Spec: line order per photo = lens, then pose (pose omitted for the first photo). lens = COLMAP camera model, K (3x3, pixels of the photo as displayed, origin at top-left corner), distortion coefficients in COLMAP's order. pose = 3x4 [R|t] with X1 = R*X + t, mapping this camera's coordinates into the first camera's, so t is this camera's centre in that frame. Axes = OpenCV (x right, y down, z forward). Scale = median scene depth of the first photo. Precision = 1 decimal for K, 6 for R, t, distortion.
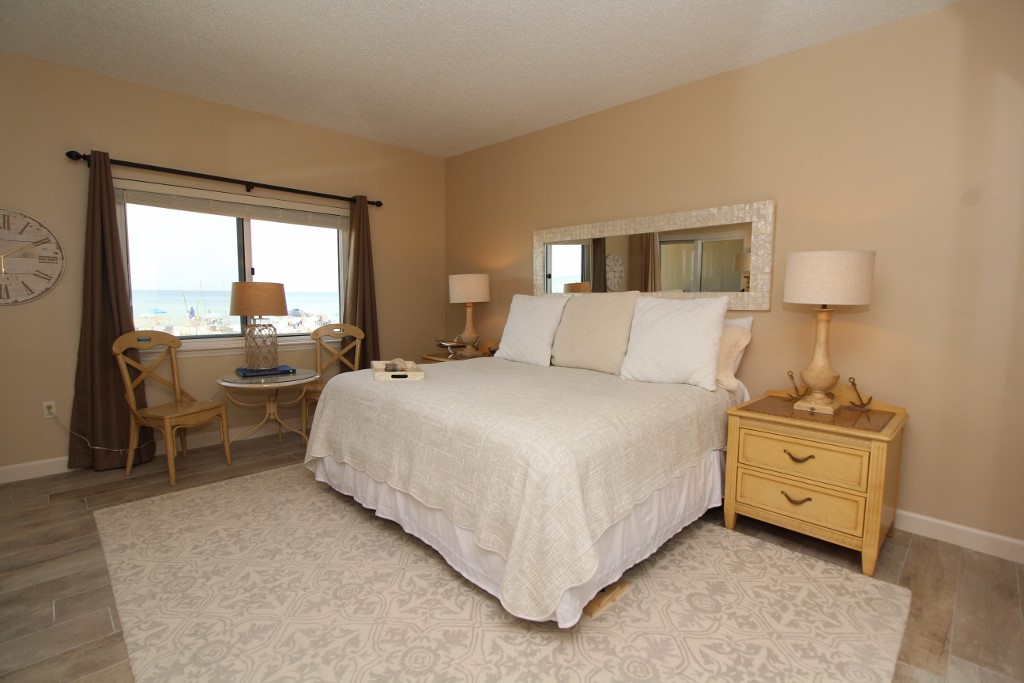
lens RADIAL K [[475.7, 0, 512.0], [0, 475.7, 341.5], [0, 0, 1]] dist [0.003906, -0.018721]
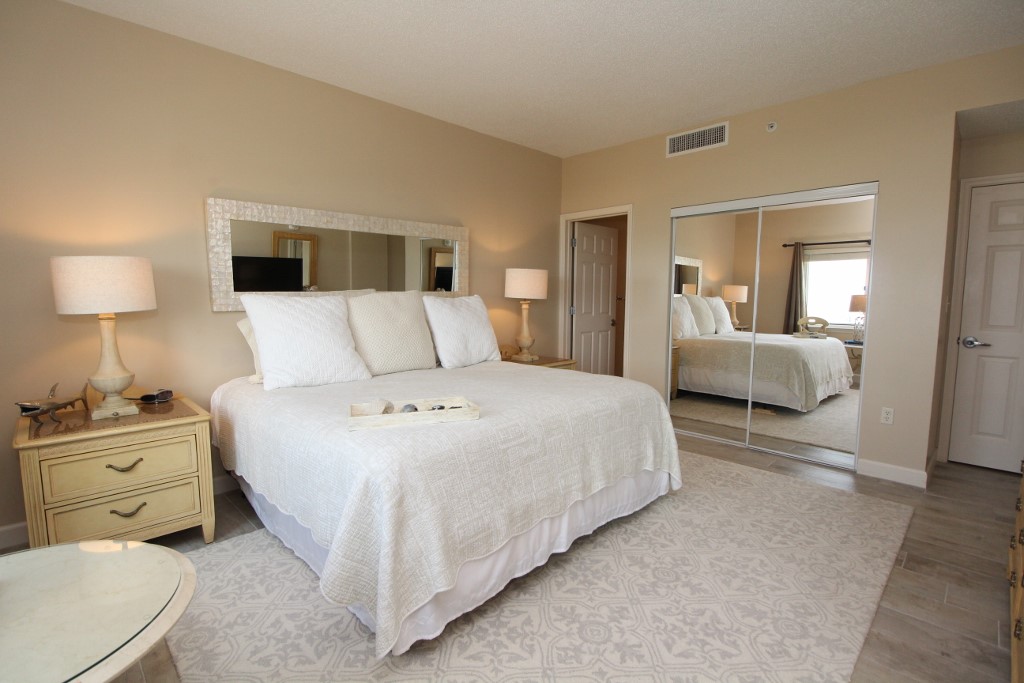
lens RADIAL K [[470.5, 0, 500.4], [0, 470.5, 341.2], [0, 0, 1]] dist [-0.039971, 0.000275]
pose [[0.020588, -0.112916, 0.993391, -0.871740], [0.094129, 0.989407, 0.110512, -0.097275], [-0.995347, 0.091232, 0.030999, 0.843482]]
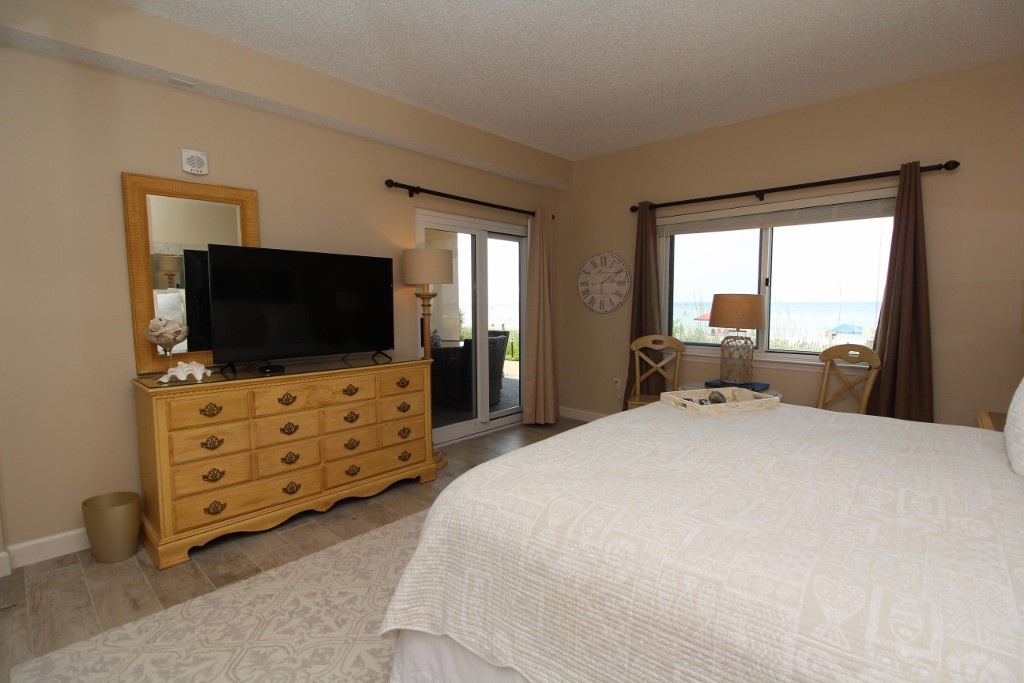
lens RADIAL K [[475.7, 0, 512.0], [0, 475.7, 341.5], [0, 0, 1]] dist [0.003906, -0.018721]
pose [[0.044292, 0.069858, -0.996573, 0.519336], [-0.092354, 0.993567, 0.065543, -0.058682], [0.994741, 0.089134, 0.050458, 0.601540]]
